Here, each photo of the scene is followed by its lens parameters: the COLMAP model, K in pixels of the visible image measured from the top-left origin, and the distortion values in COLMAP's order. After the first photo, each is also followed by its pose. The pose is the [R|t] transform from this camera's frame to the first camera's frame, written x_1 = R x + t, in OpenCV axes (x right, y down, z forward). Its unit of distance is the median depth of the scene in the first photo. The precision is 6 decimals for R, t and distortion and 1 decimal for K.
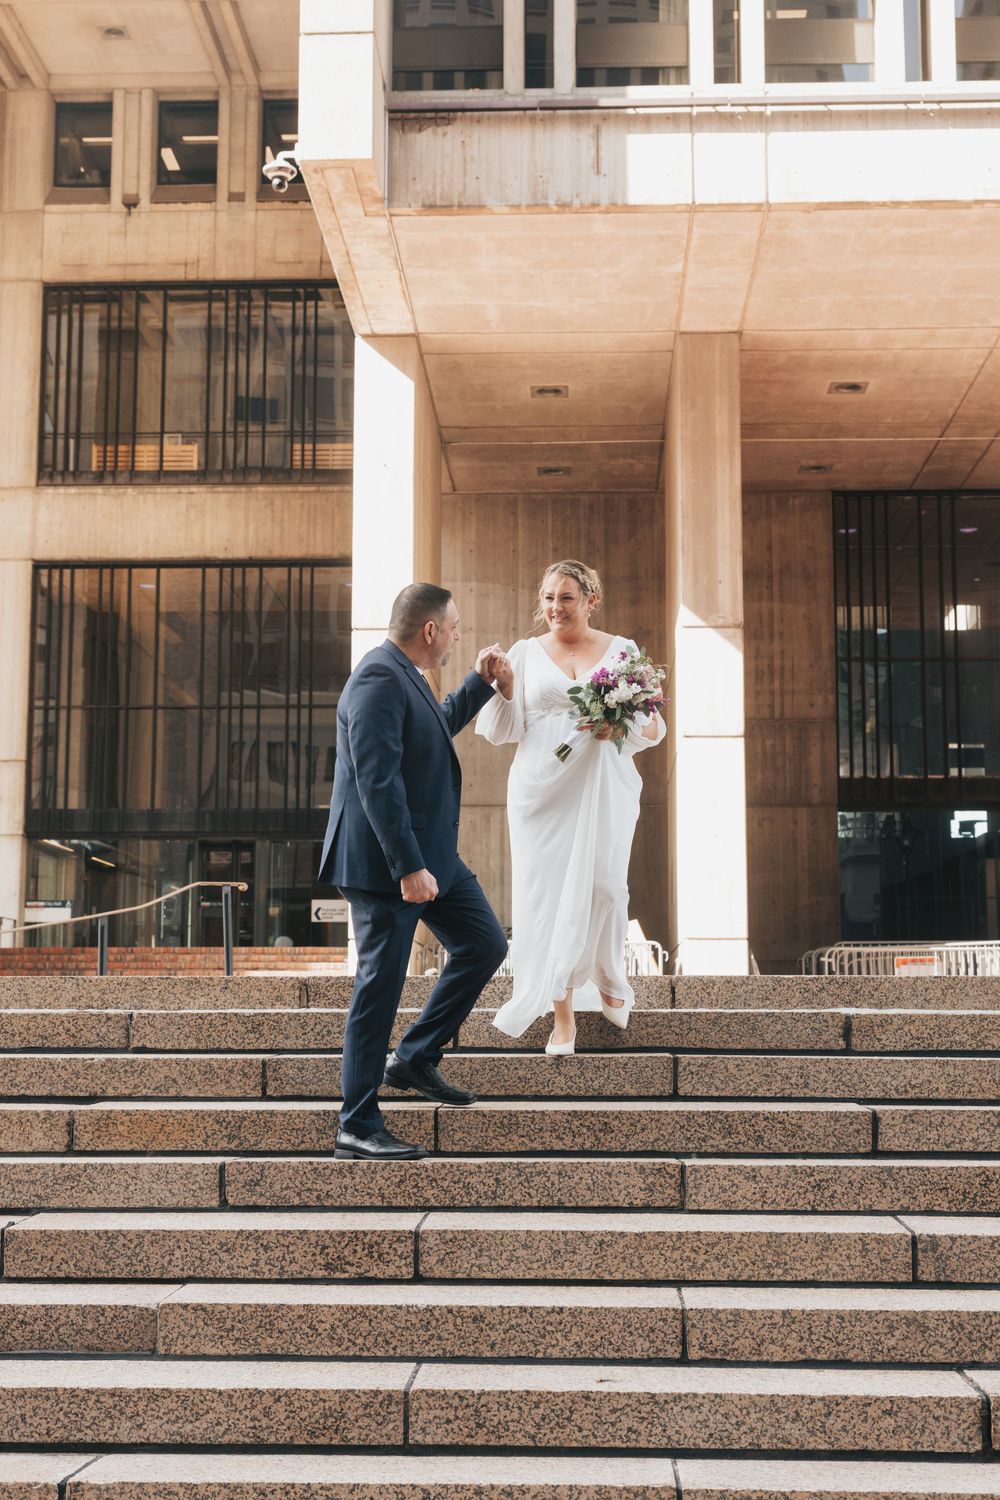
lens RADIAL K [[2085.0, 0, 499.7], [0, 2085.0, 750.3], [0, 0, 1]] dist [-0.019008, 0.000000]
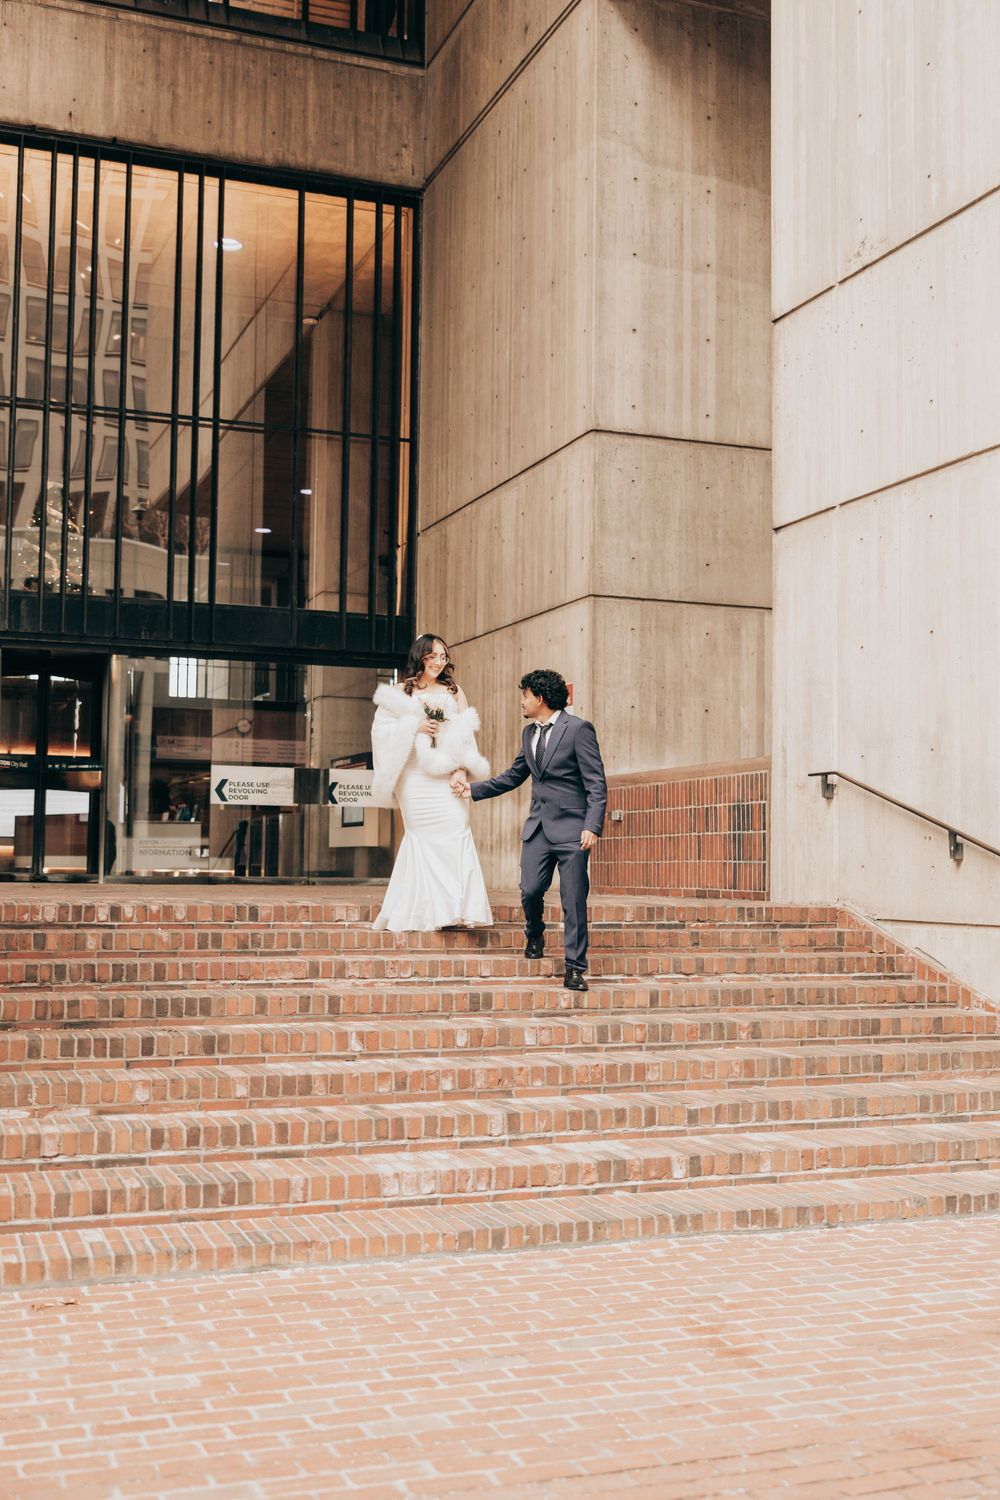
lens RADIAL K [[1644.7, 0, 500.0], [0, 1644.7, 750.2], [0, 0, 1]] dist [0.020647, 0.000000]
pose [[0.920796, 0.036152, 0.388367, -0.189438], [-0.062107, 0.996581, 0.054482, 0.037704], [-0.385069, -0.074287, 0.919893, 0.549739]]
